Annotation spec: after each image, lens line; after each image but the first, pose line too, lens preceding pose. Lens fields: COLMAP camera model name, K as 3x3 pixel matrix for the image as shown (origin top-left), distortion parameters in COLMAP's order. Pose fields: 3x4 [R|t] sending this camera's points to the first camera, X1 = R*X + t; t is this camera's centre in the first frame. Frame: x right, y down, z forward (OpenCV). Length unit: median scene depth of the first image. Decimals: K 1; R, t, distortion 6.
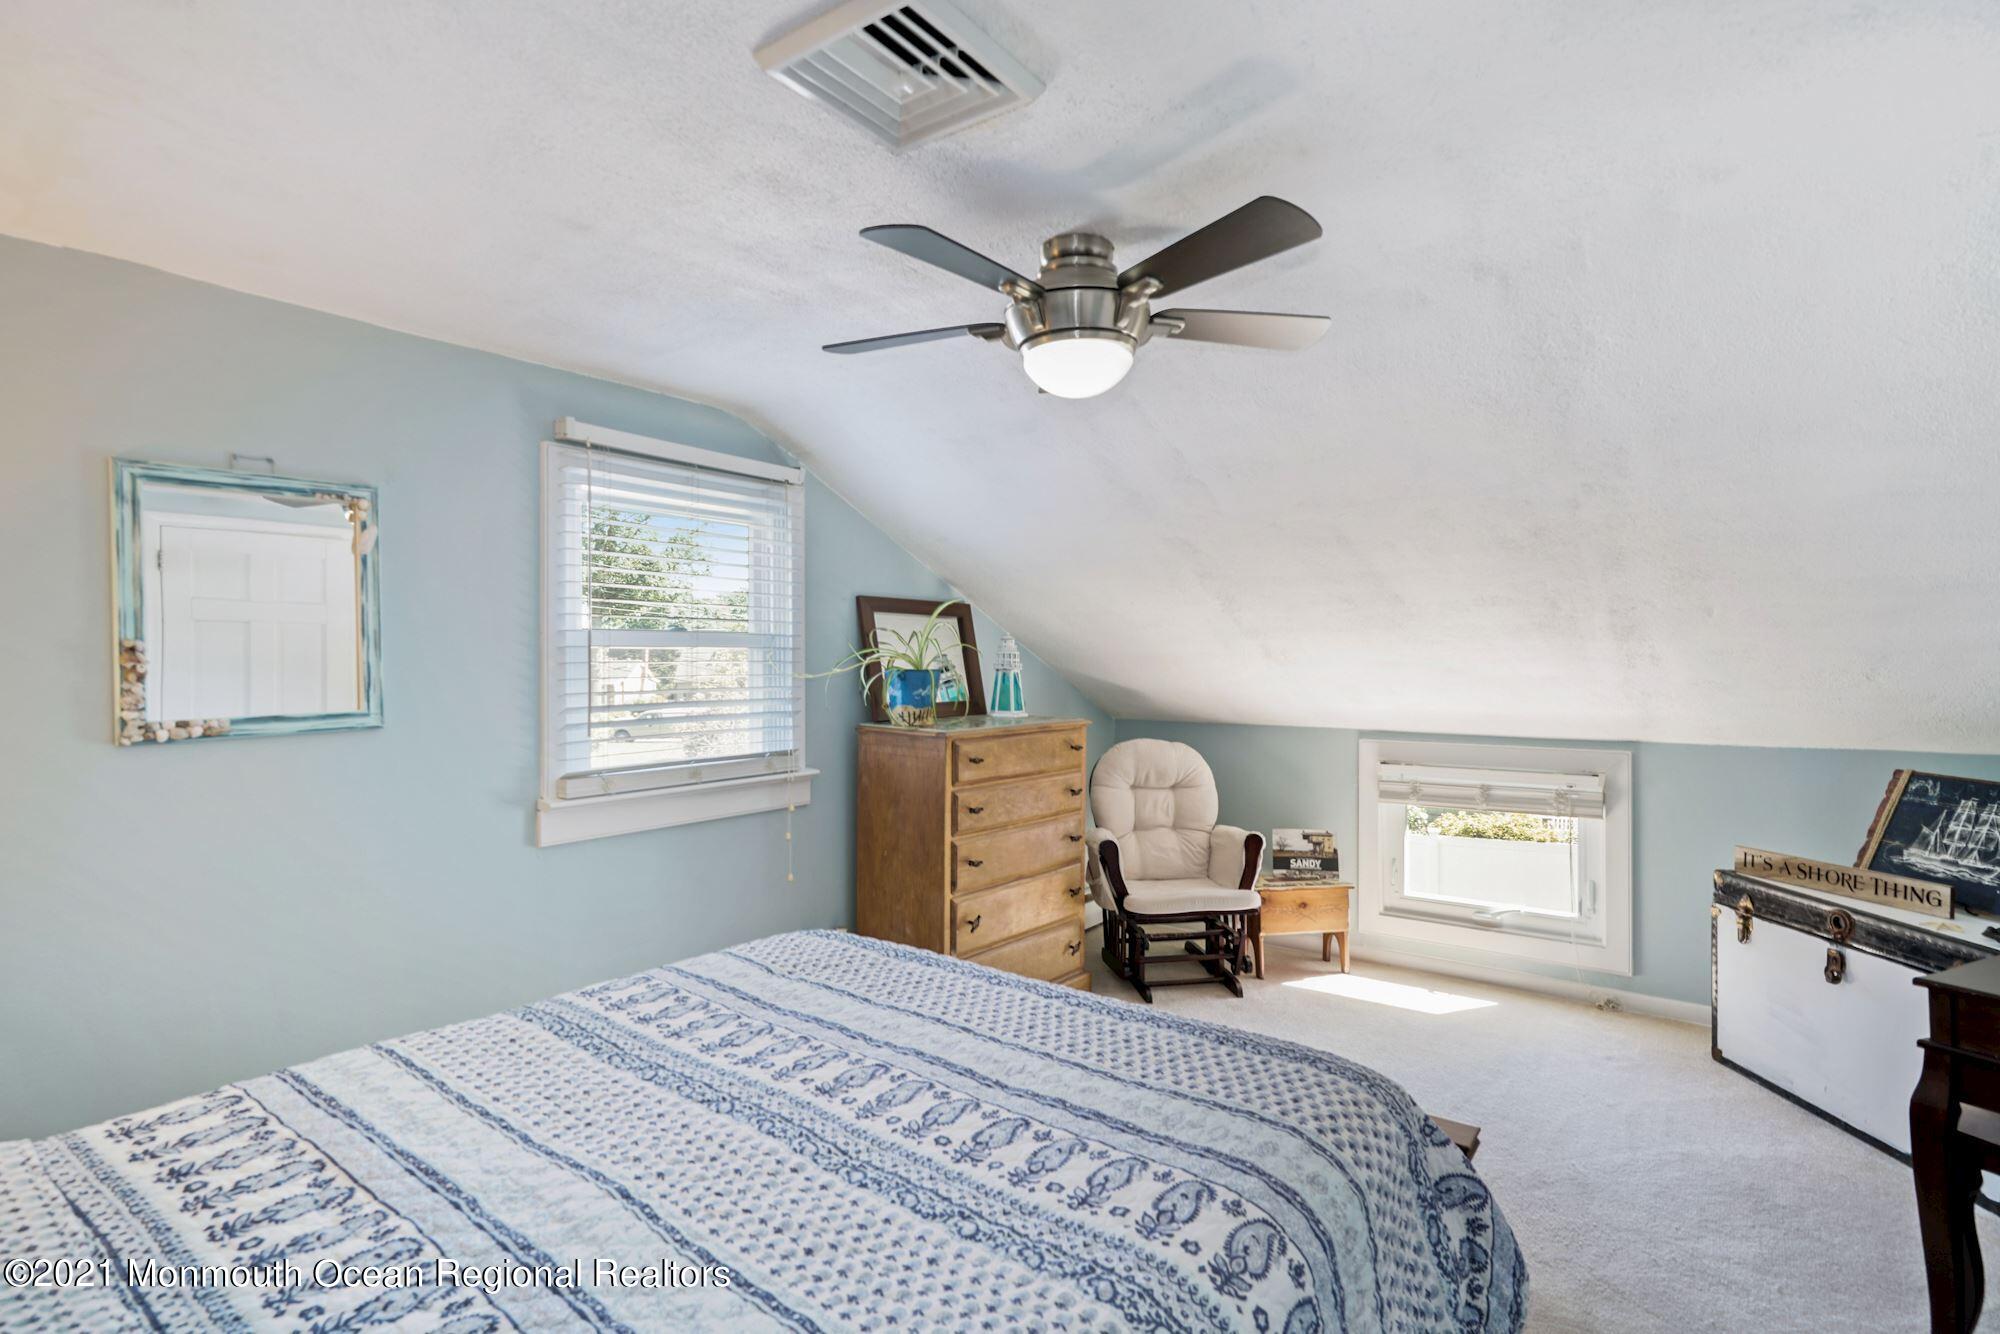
lens RADIAL K [[975.9, 0, 1007.0], [0, 975.9, 658.9], [0, 0, 1]] dist [0.002078, 0.001201]
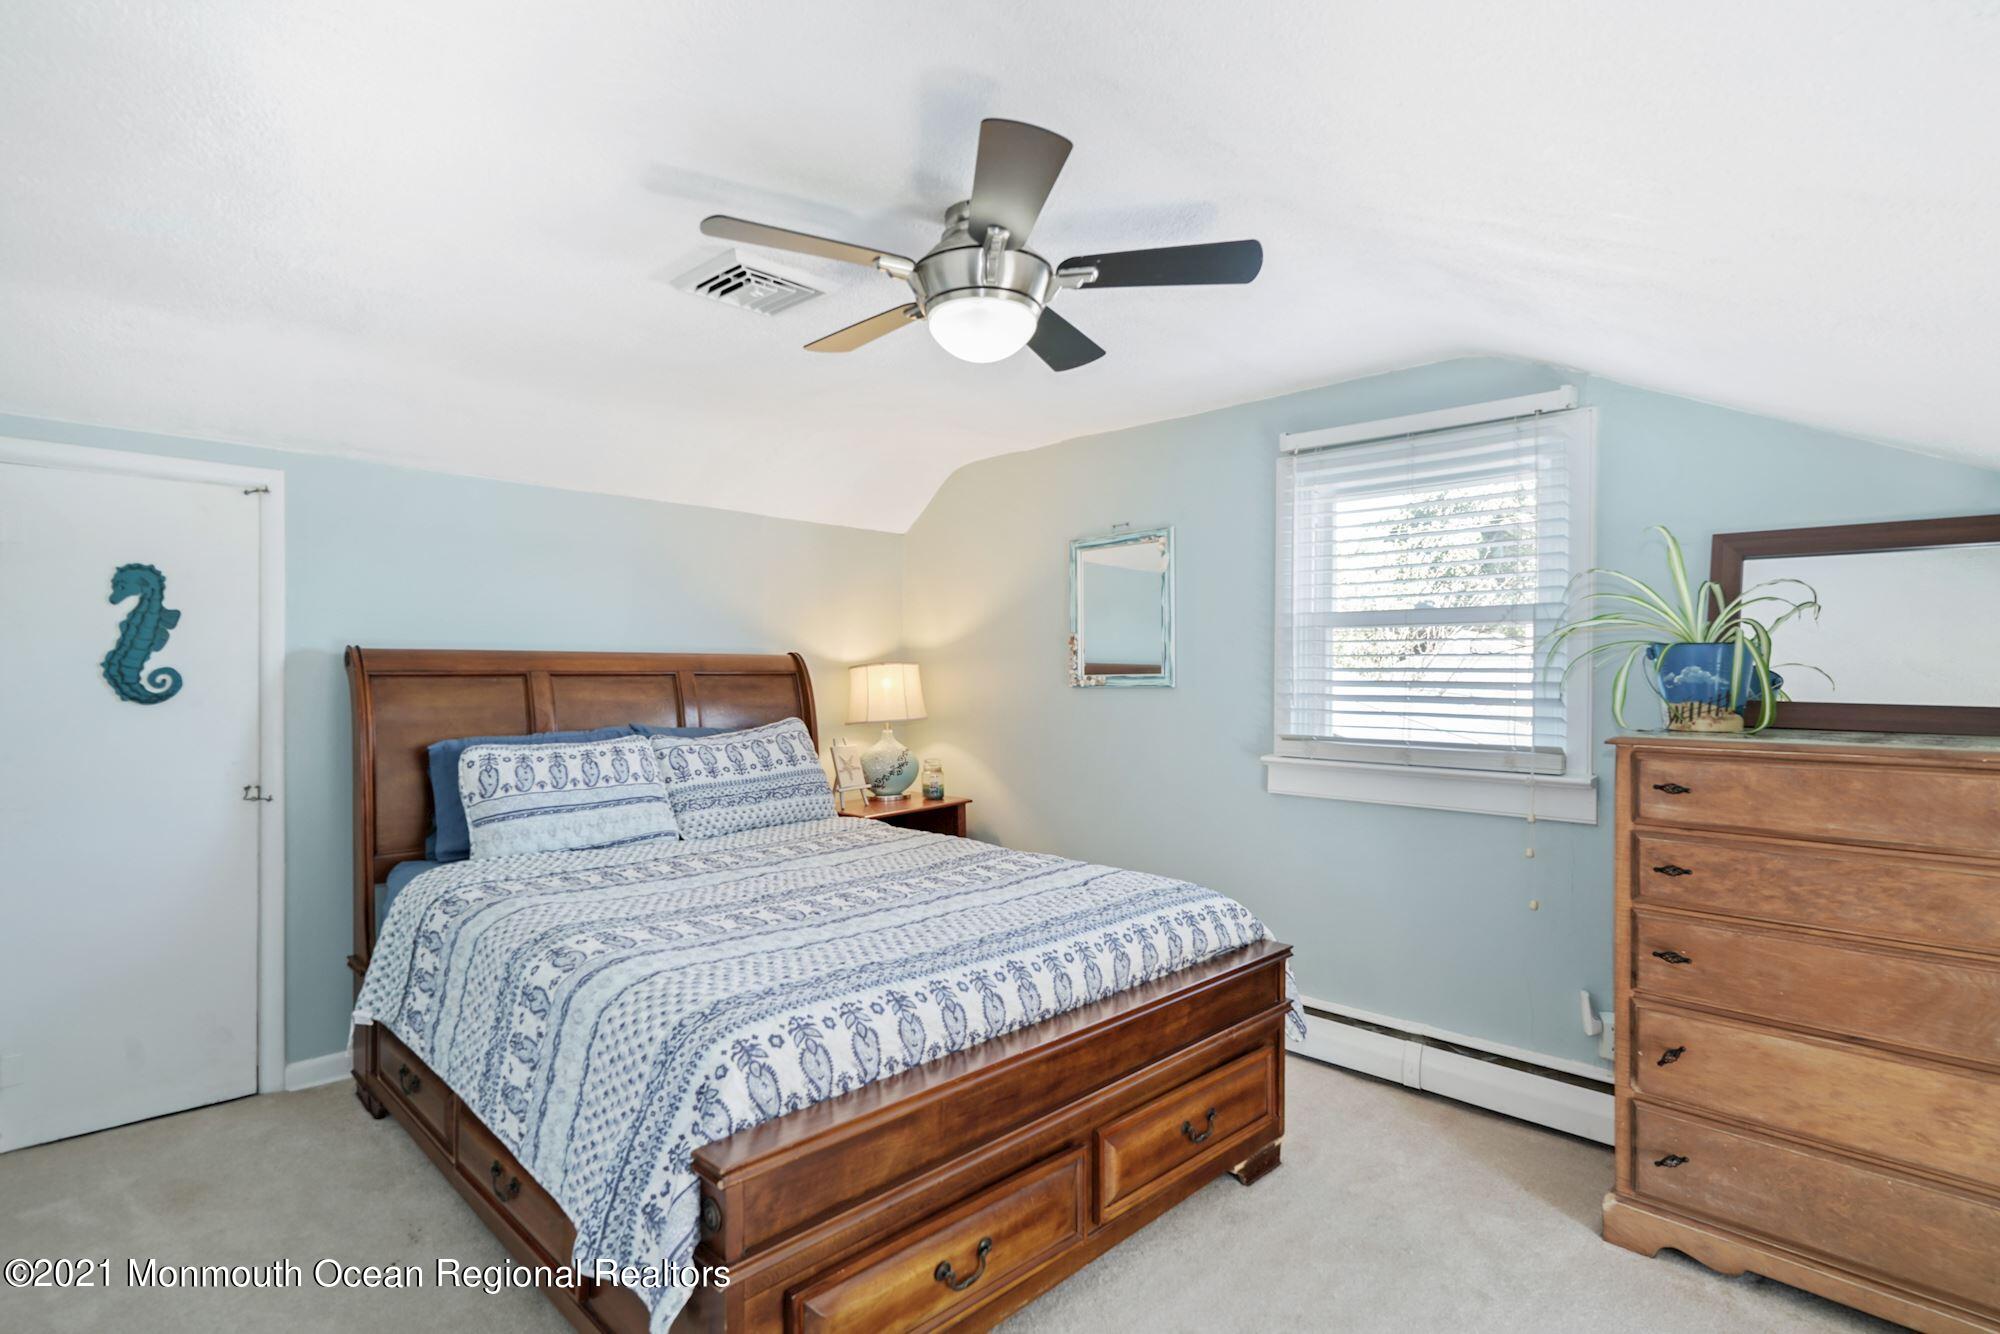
lens RADIAL K [[975.9, 0, 1006.9], [0, 975.9, 674.3], [0, 0, 1]] dist [0.002078, 0.001201]
pose [[-0.118593, 0.004669, -0.992932, 0.698879], [-0.005046, 0.999973, 0.005305, 0.035729], [0.992930, 0.005640, -0.118566, 0.740208]]
